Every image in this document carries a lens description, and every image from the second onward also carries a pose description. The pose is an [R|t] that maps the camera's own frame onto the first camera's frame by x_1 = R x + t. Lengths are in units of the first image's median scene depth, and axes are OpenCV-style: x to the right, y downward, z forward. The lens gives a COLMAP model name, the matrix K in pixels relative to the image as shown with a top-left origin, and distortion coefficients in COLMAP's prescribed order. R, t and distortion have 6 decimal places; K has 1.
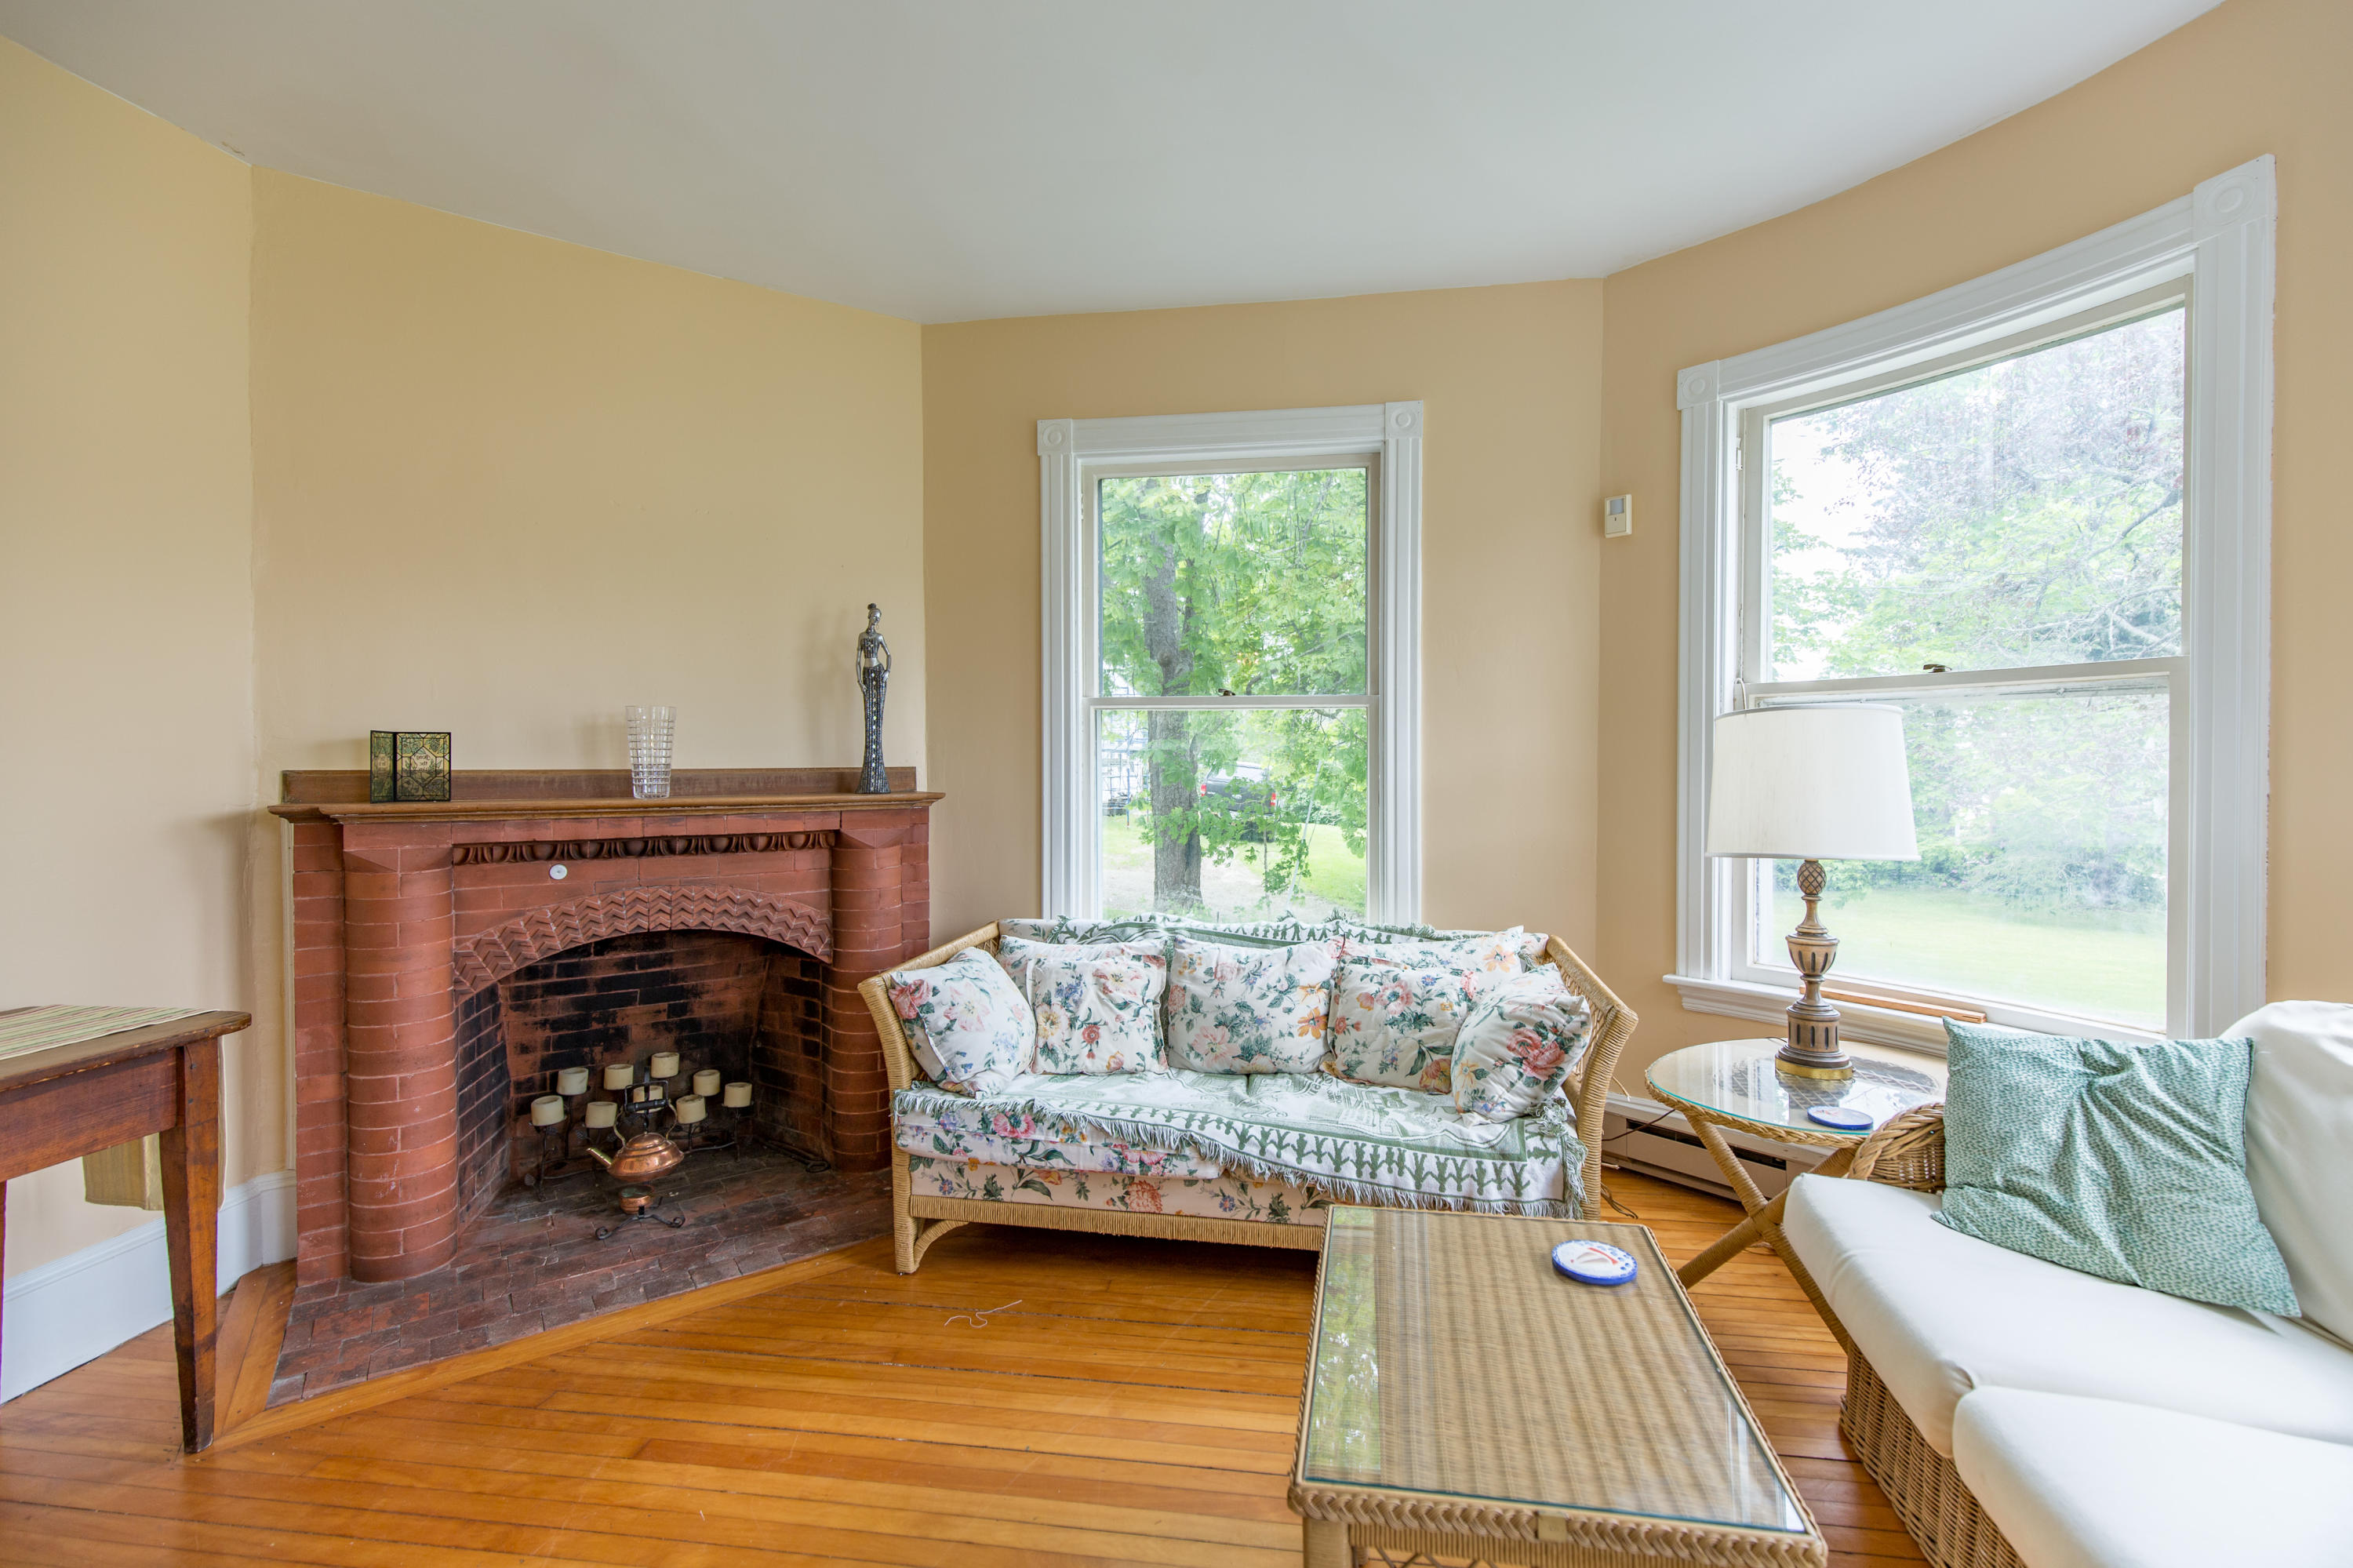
lens RADIAL K [[1057.7, 0, 1195.6], [0, 1057.7, 765.5], [0, 0, 1]] dist [0.009946, -0.000660]
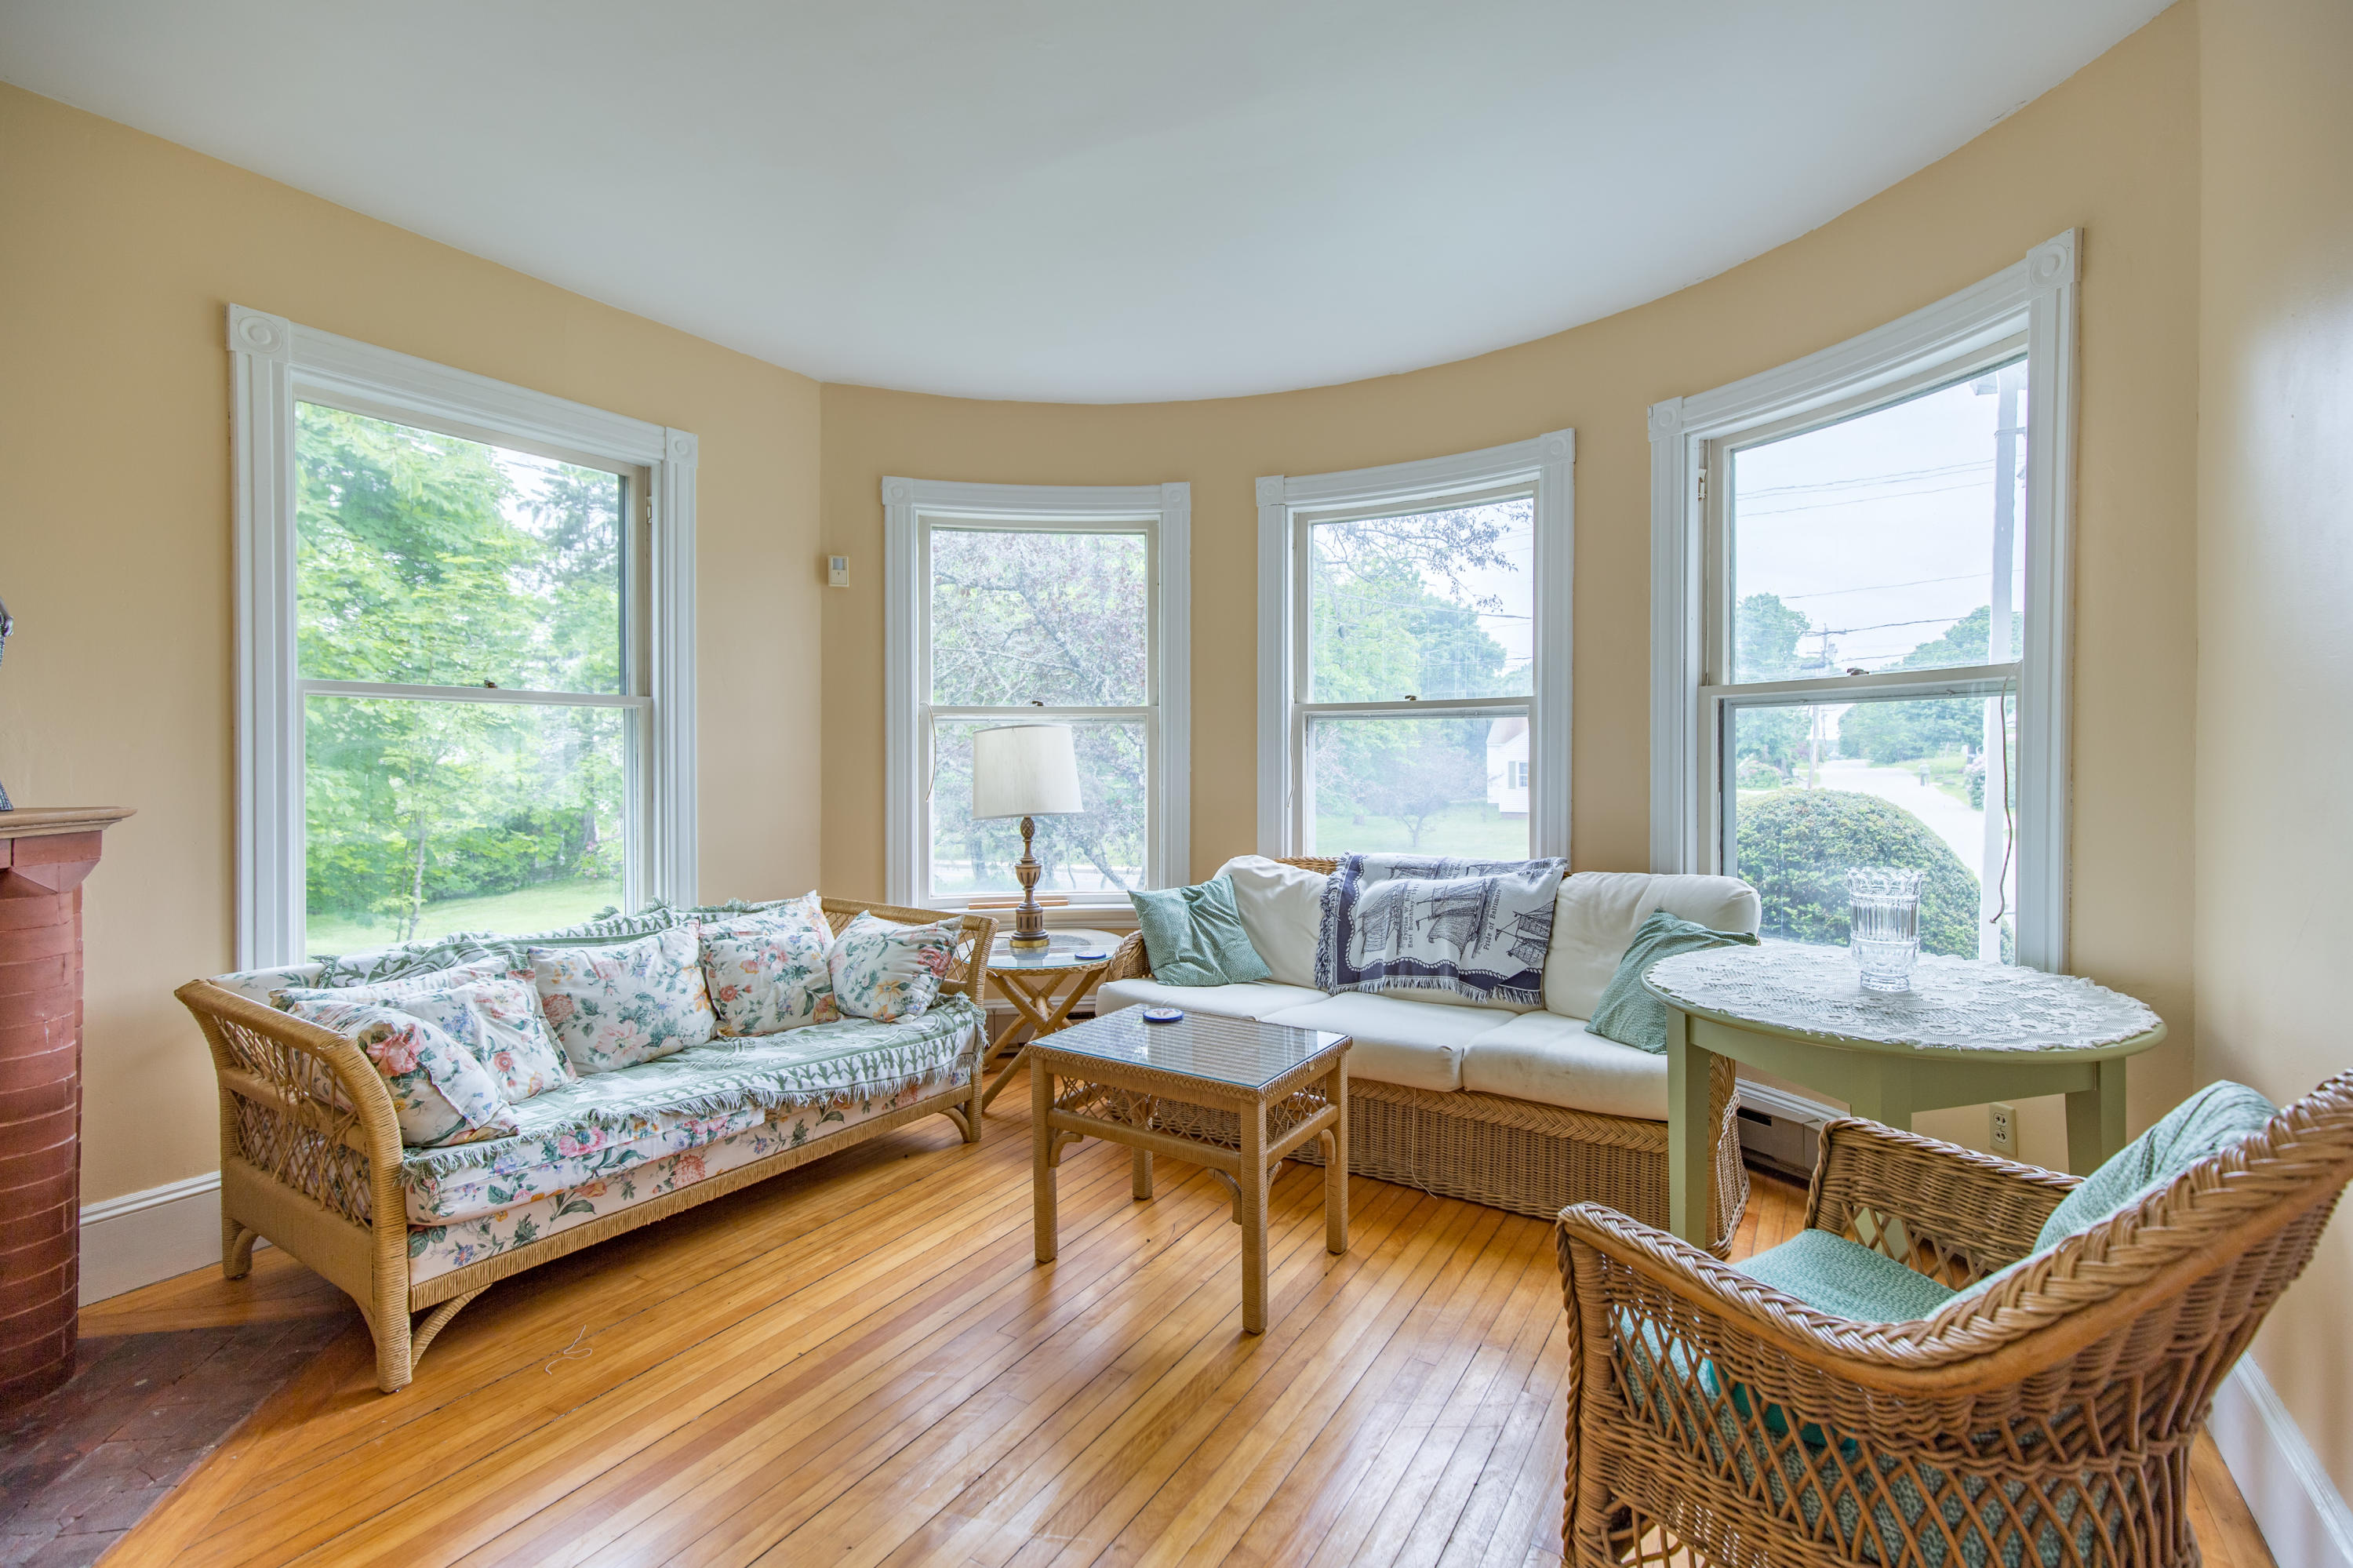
lens RADIAL K [[1057.7, 0, 1195.6], [0, 1057.7, 765.5], [0, 0, 1]] dist [0.009946, -0.000660]
pose [[0.381157, -0.006701, 0.924486, -0.824313], [0.010463, 0.999941, 0.002934, 0.006023], [-0.924451, 0.008555, 0.381205, 0.125990]]
